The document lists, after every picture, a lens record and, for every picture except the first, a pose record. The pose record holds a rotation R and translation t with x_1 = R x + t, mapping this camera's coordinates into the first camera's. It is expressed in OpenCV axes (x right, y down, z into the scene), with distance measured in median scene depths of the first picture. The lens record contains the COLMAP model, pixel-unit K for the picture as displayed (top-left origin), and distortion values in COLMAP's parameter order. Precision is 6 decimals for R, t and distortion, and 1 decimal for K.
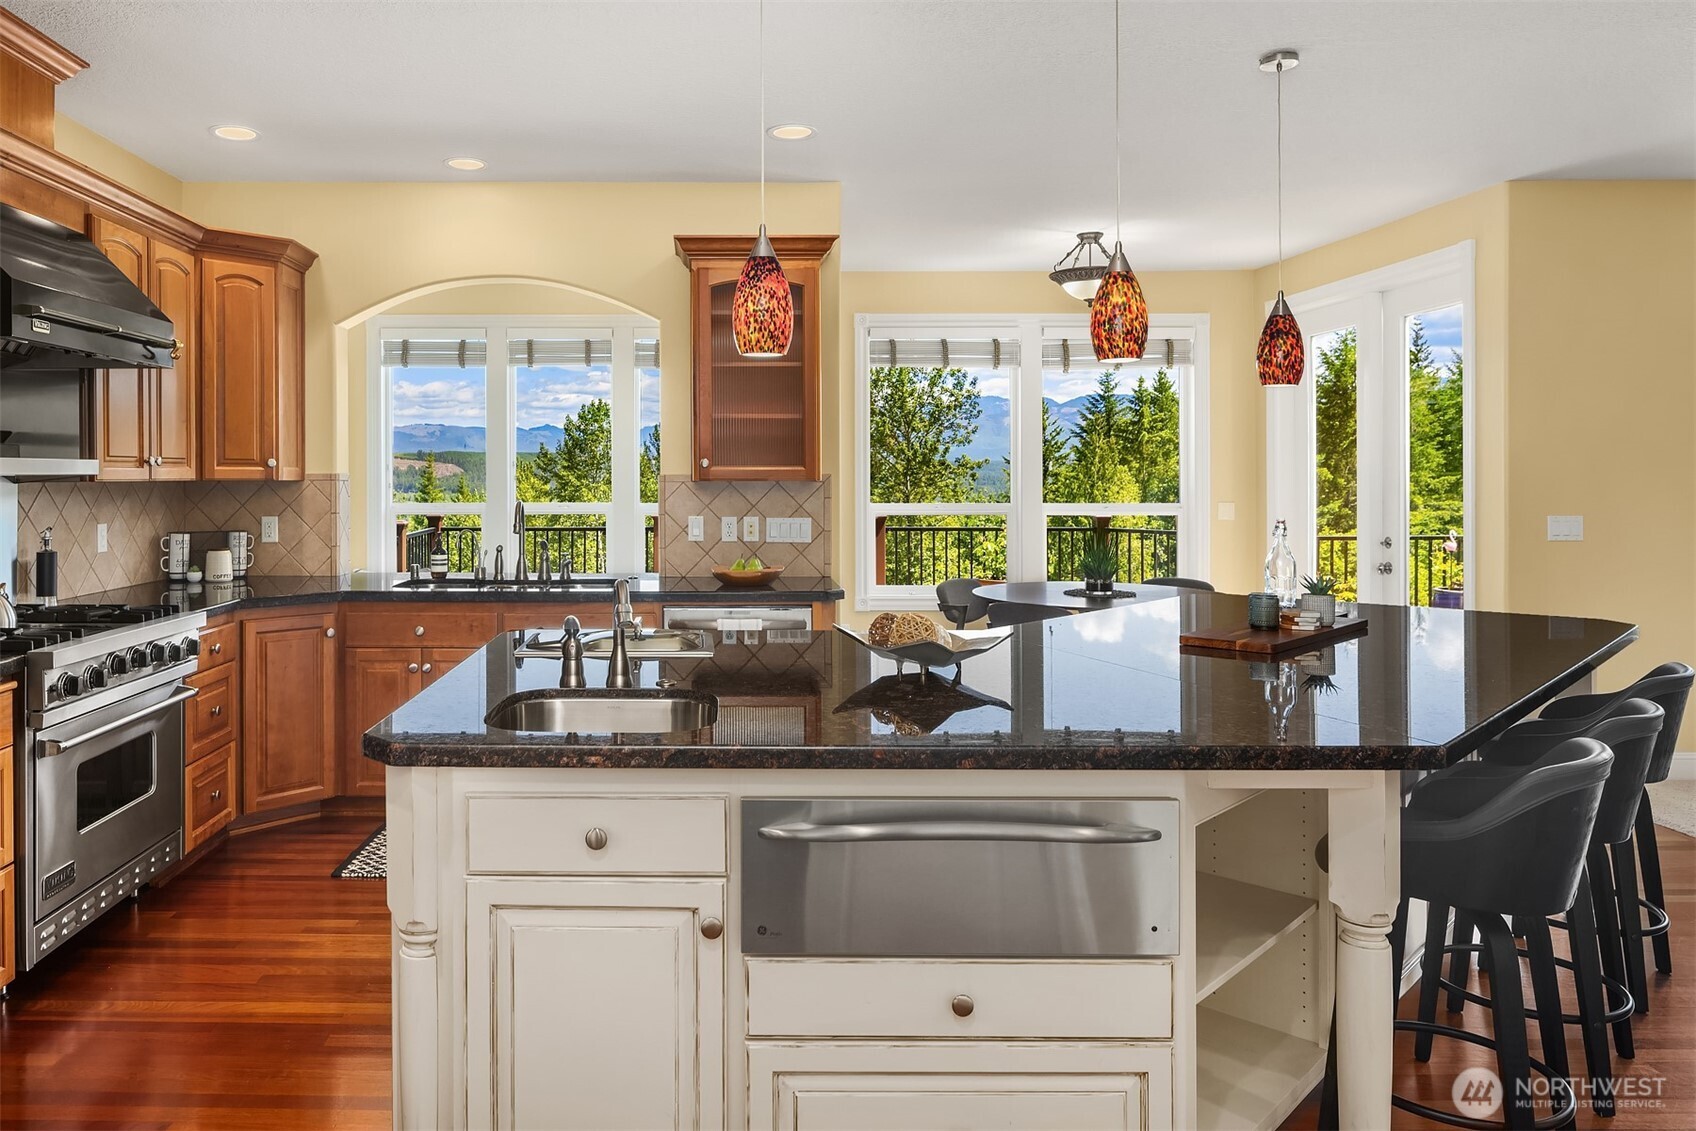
lens RADIAL K [[1147.3, 0, 764.6], [0, 1147.3, 495.4], [0, 0, 1]] dist [-0.032150, 0.000646]
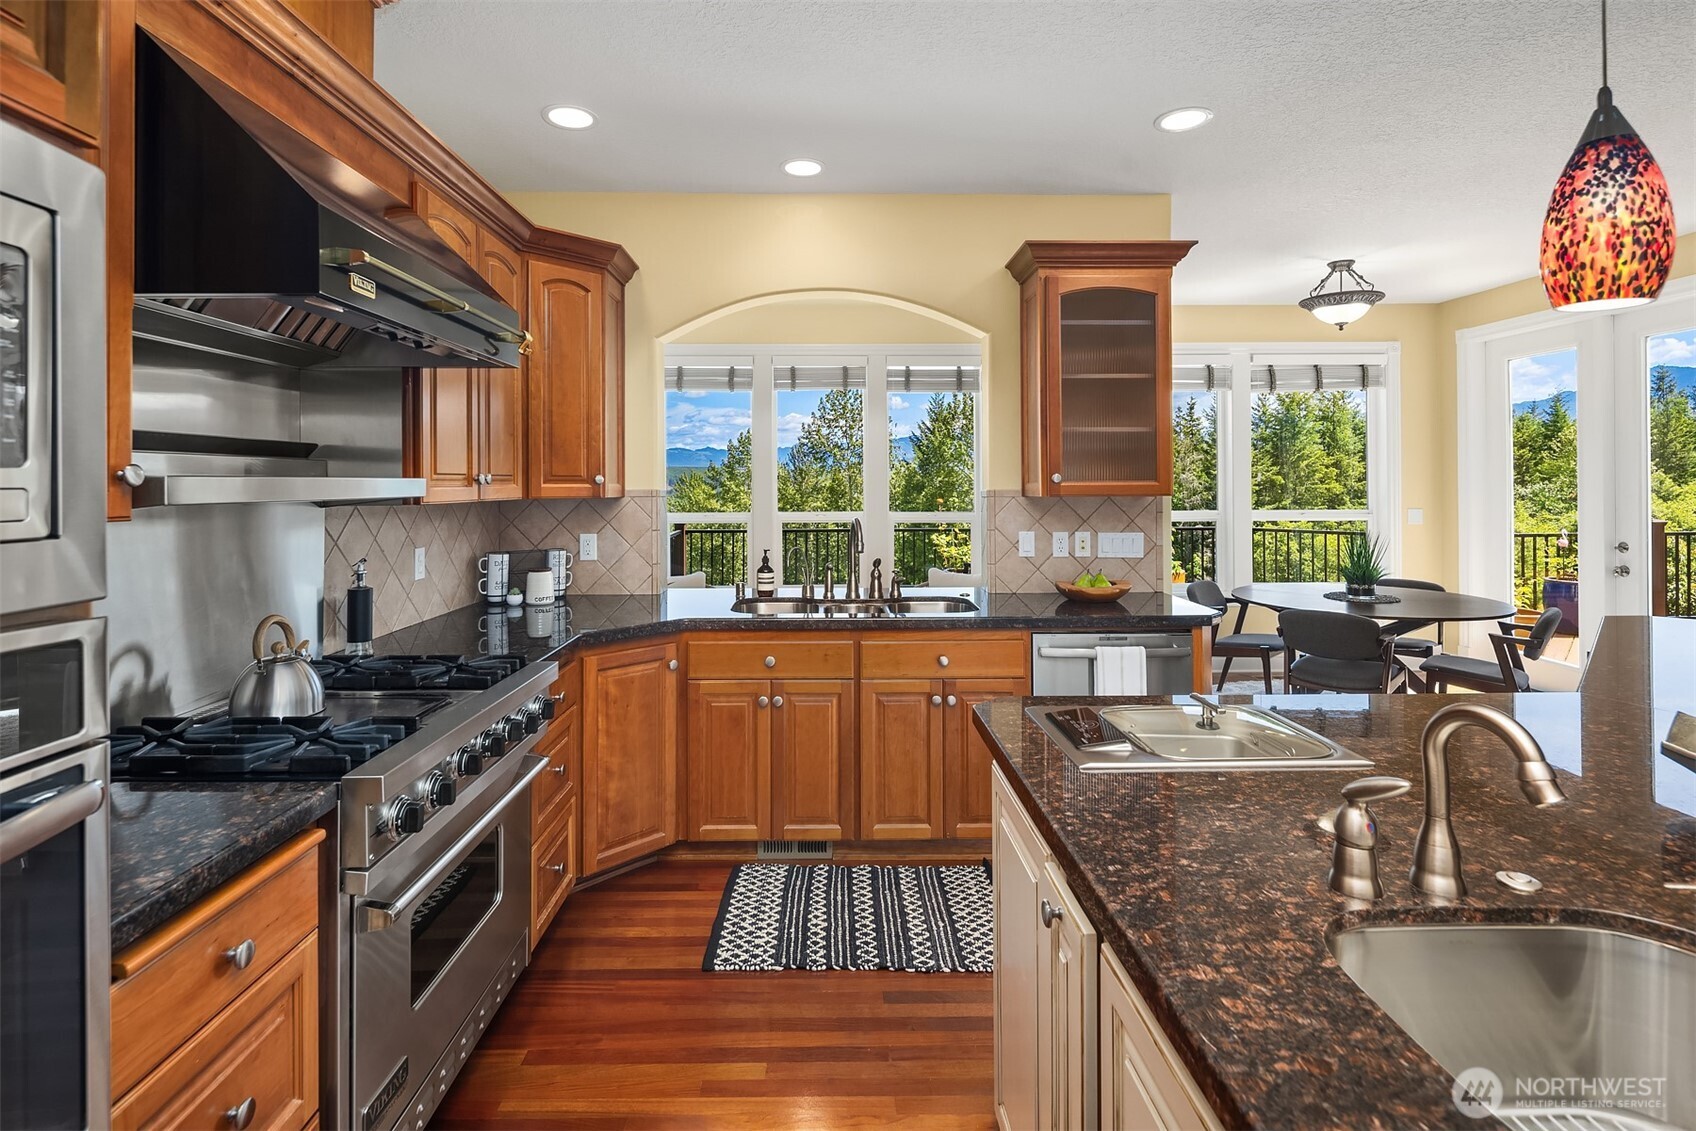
lens RADIAL K [[817.8, 0, 878.0], [0, 817.8, 487.4], [0, 0, 1]] dist [-0.007622, -0.001539]
pose [[0.999852, -0.004196, 0.016675, -0.214528], [0.004397, 0.999918, -0.012037, -0.013161], [-0.016623, 0.012109, 0.999788, 0.321260]]
